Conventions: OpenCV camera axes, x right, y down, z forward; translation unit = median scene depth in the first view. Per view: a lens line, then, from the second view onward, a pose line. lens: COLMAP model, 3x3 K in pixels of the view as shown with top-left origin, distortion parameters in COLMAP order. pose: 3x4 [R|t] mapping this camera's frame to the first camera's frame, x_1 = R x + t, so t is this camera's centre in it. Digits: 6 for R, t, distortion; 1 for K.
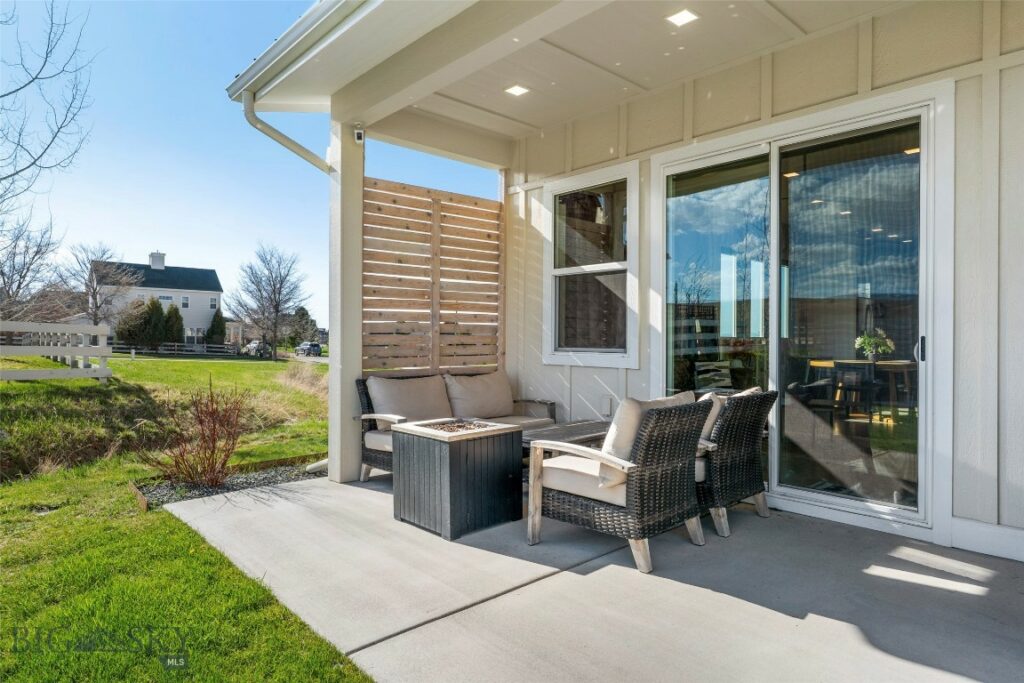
lens RADIAL K [[610.9, 0, 512.3], [0, 610.9, 340.8], [0, 0, 1]] dist [0.005283, -0.000245]
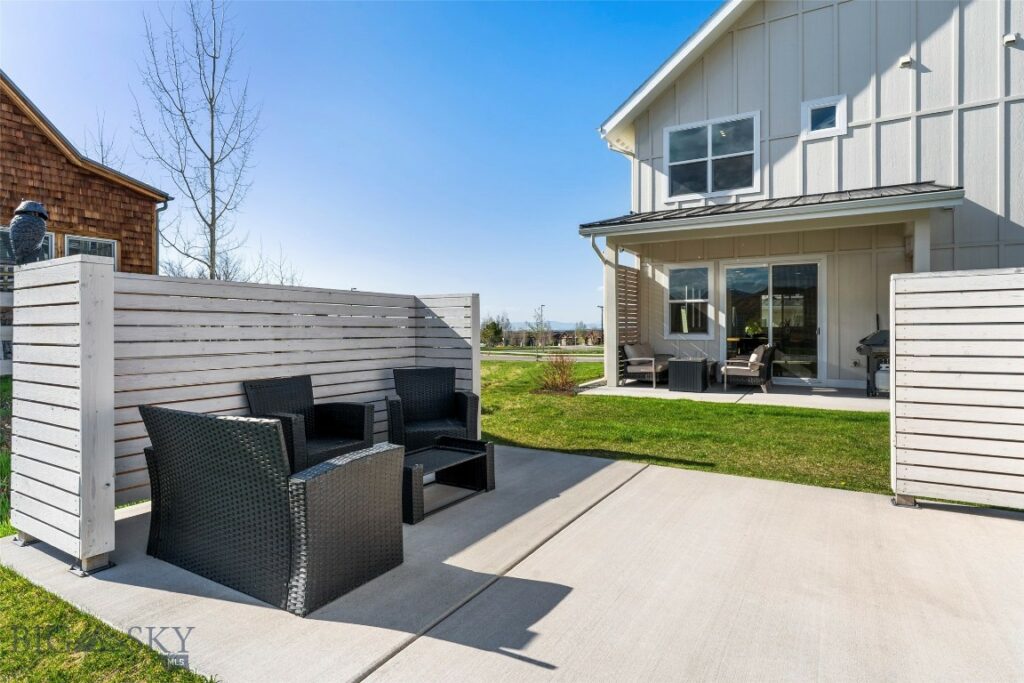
lens RADIAL K [[543.8, 0, 511.6], [0, 543.8, 337.7], [0, 0, 1]] dist [-0.005589, -0.000094]
pose [[0.961041, -0.013329, 0.276083, -1.277780], [0.008246, 0.999775, 0.019566, -0.019059], [-0.276282, -0.016528, 0.960935, -1.017768]]
